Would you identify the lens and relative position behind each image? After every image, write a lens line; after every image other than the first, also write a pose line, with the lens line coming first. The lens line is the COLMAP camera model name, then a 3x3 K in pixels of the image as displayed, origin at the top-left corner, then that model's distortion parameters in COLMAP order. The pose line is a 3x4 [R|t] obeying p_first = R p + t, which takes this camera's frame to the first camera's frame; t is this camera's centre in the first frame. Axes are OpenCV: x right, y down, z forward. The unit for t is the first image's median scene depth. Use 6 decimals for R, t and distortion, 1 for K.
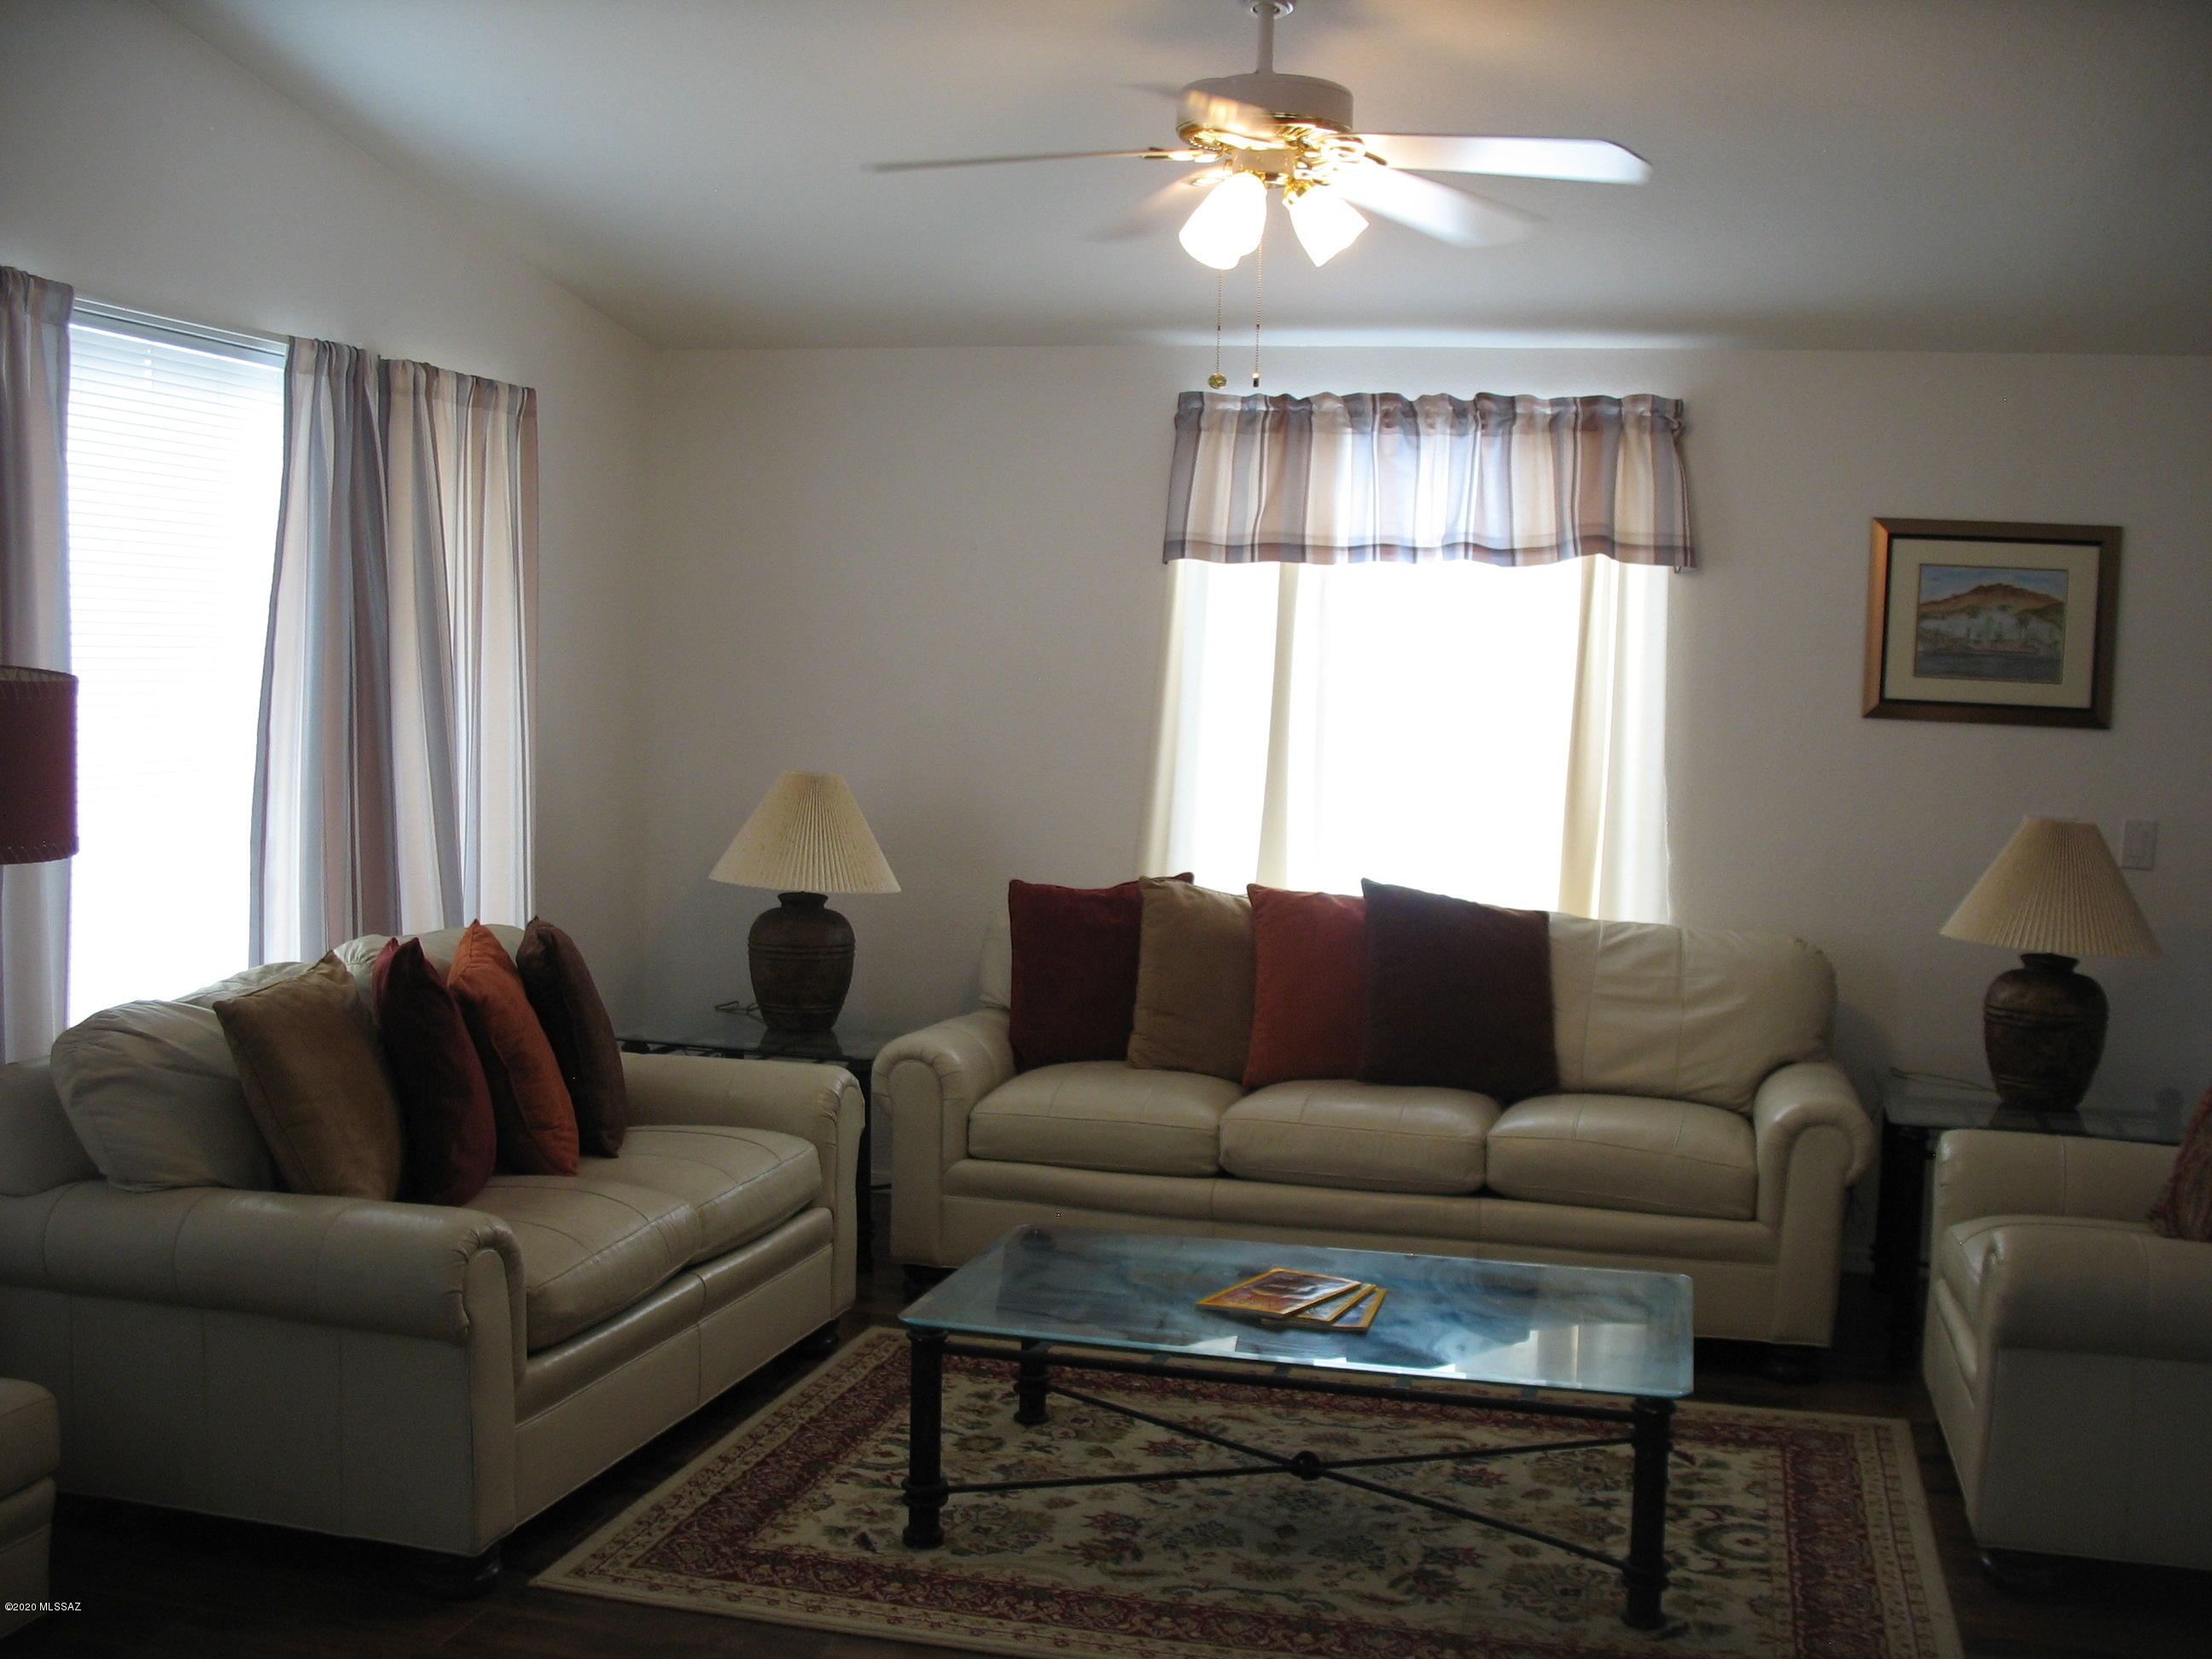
lens RADIAL K [[2290.4, 0, 1112.2], [0, 2290.4, 863.9], [0, 0, 1]] dist [-0.188071, 0.181051]
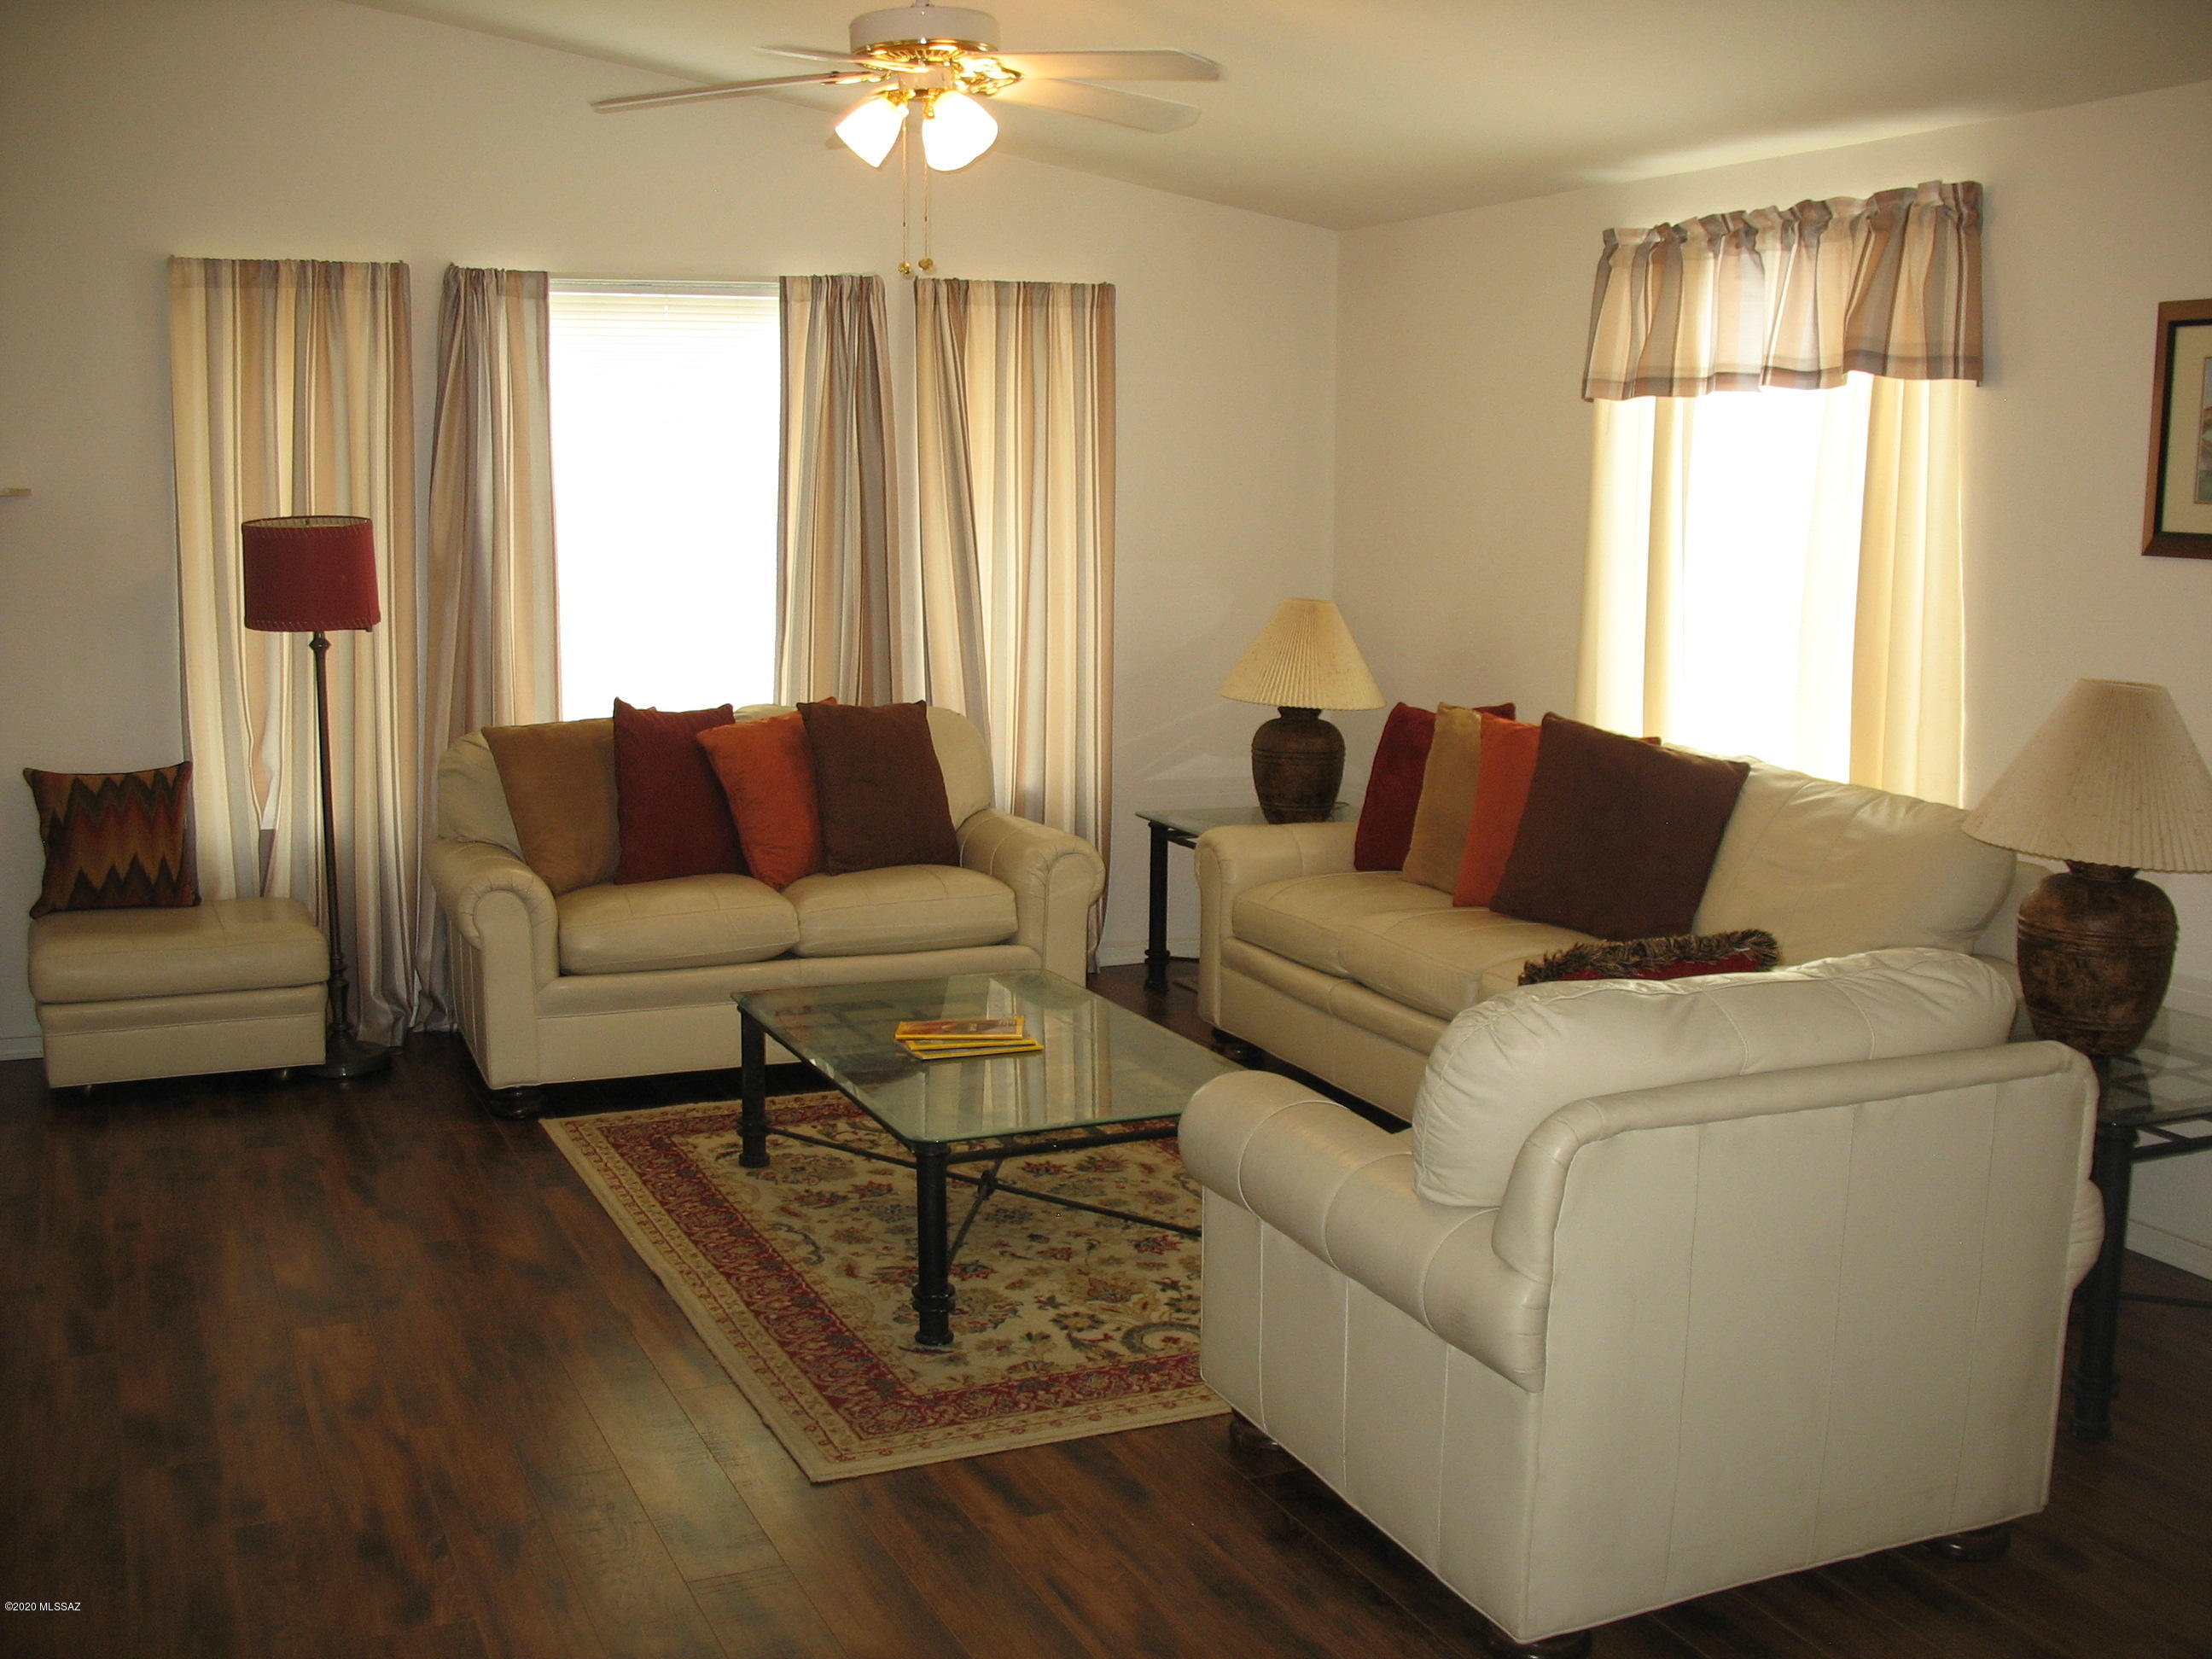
lens RADIAL K [[2290.4, 0, 1112.2], [0, 2290.4, 863.9], [0, 0, 1]] dist [-0.188071, 0.181051]
pose [[0.621266, 0.103102, -0.776787, 0.744072], [-0.055450, 0.994606, 0.087664, -0.004695], [0.781635, -0.011390, 0.623632, 0.224891]]
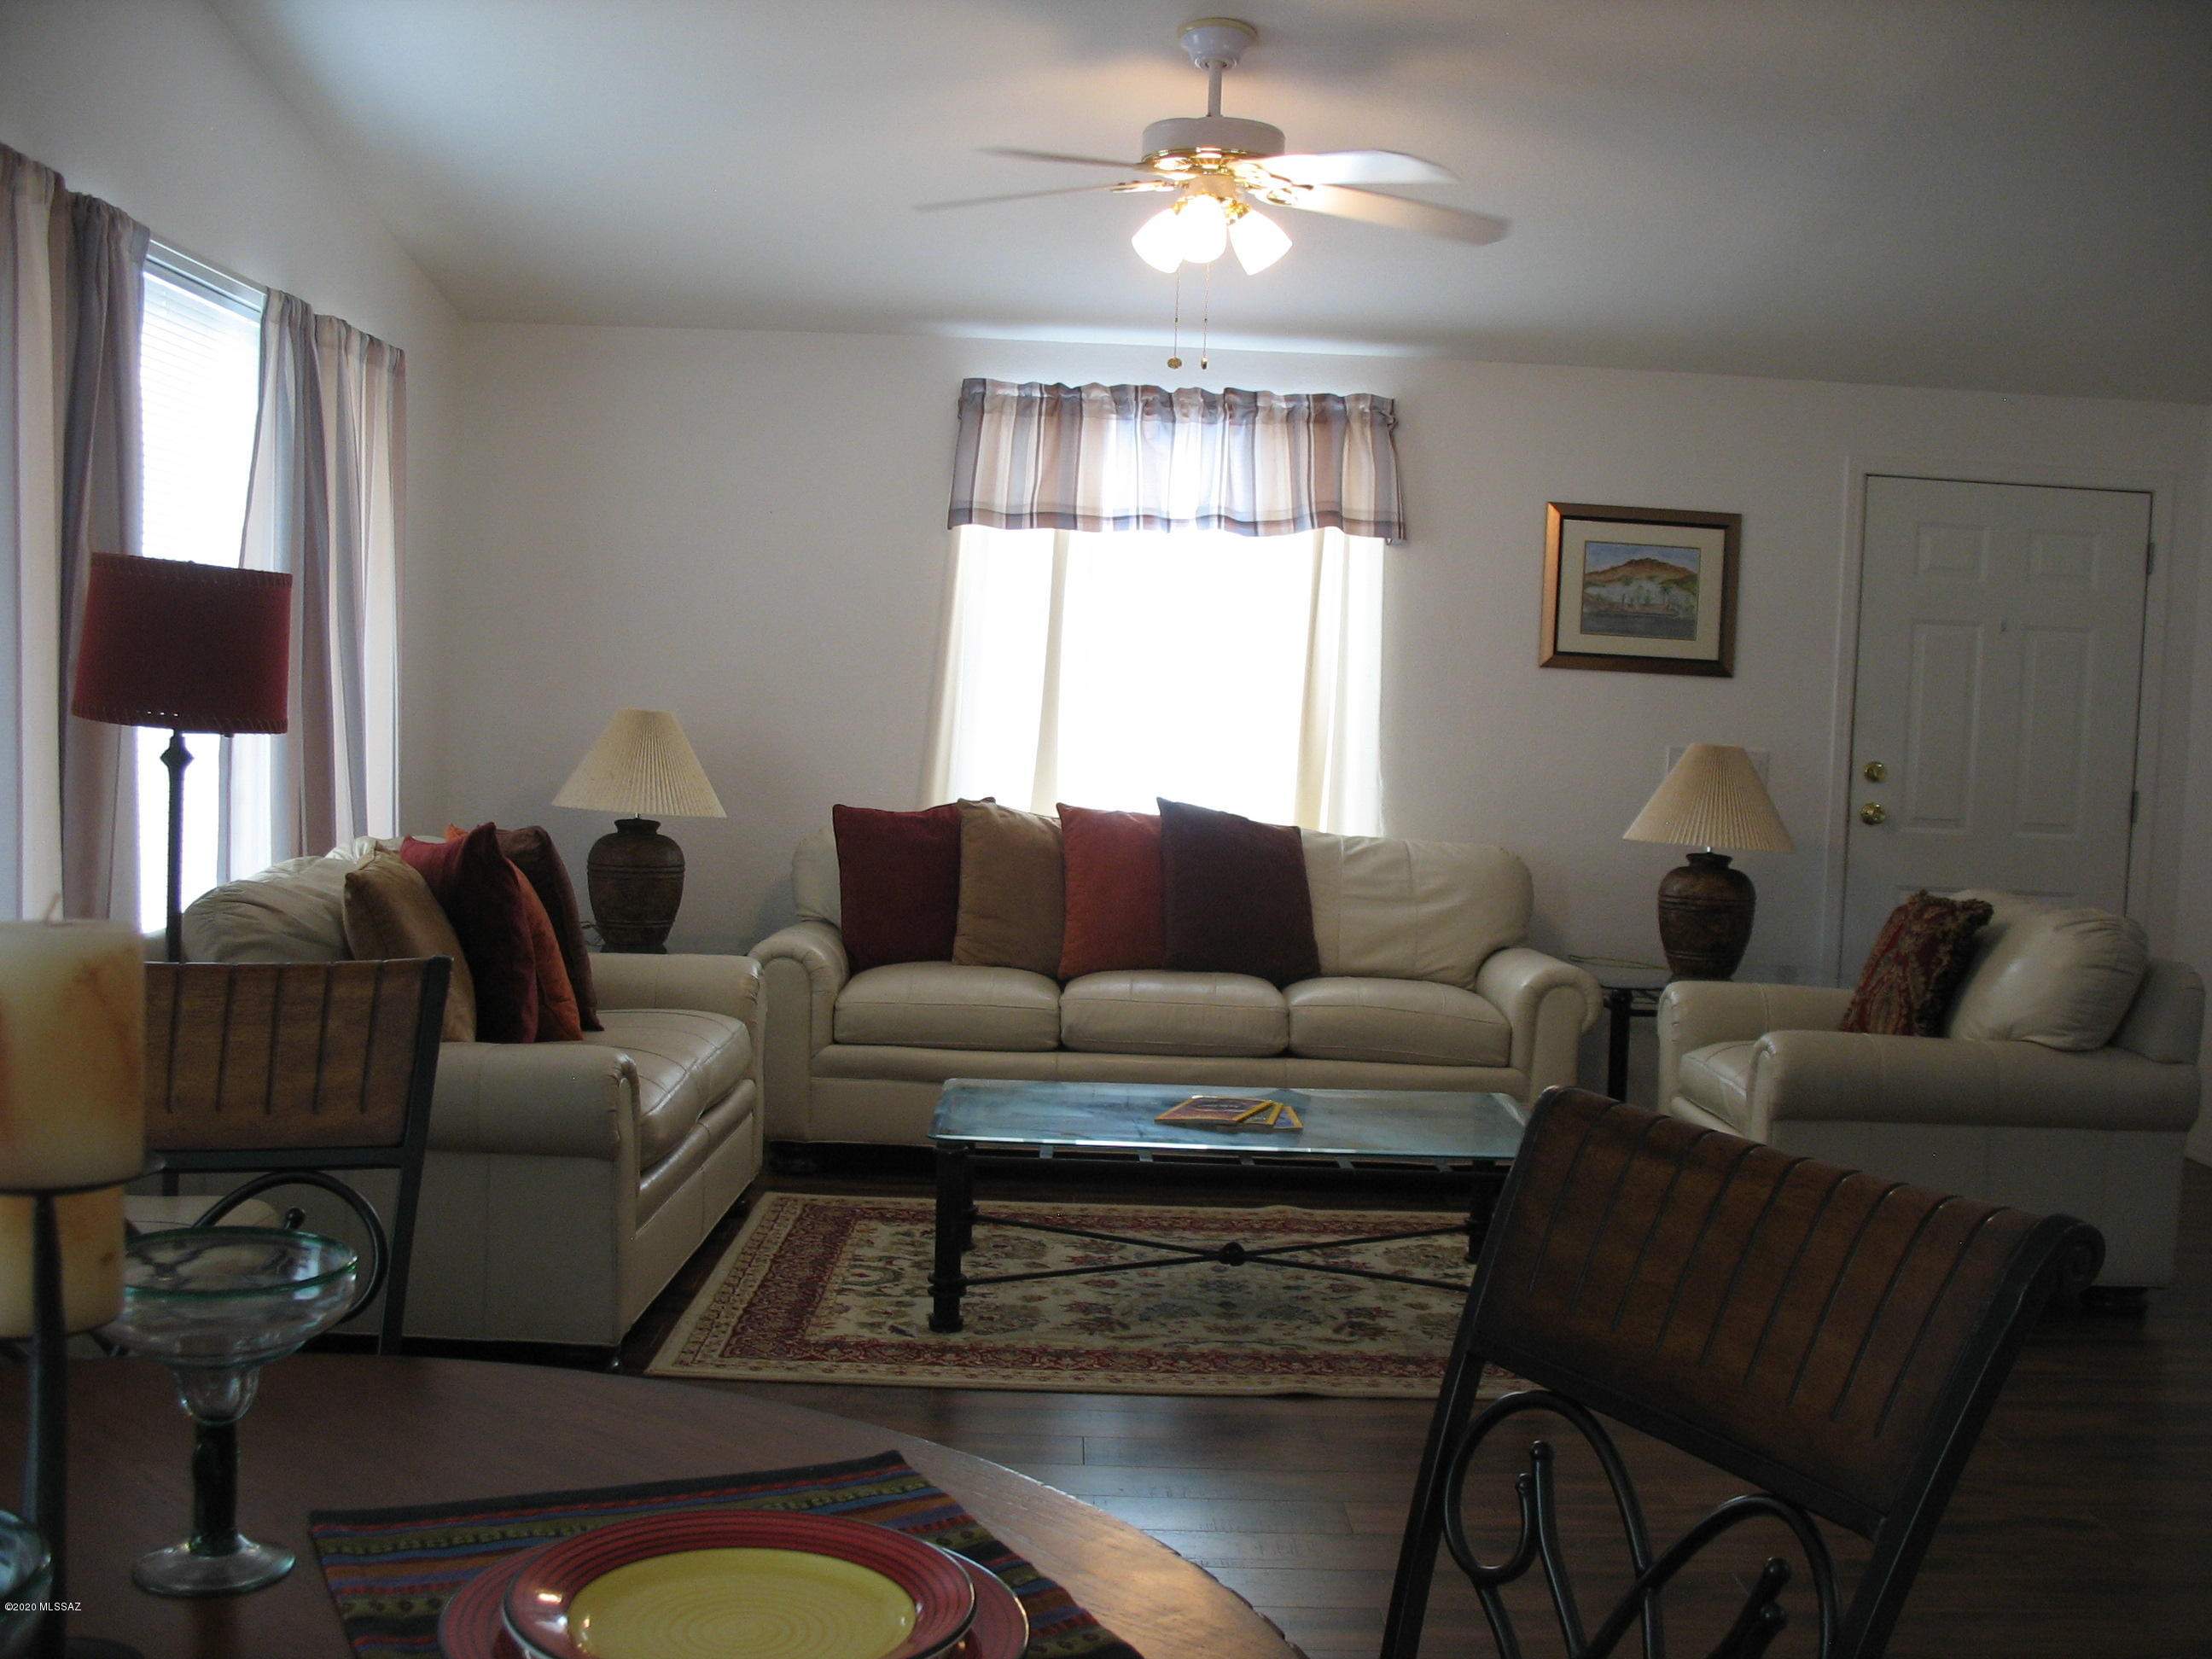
lens RADIAL K [[2290.4, 0, 1112.2], [0, 2290.4, 863.9], [0, 0, 1]] dist [-0.188071, 0.181051]
pose [[0.965122, -0.011007, 0.261568, -0.212849], [0.012383, 0.999917, -0.003613, 0.043127], [-0.261506, 0.006726, 0.965178, -0.121071]]
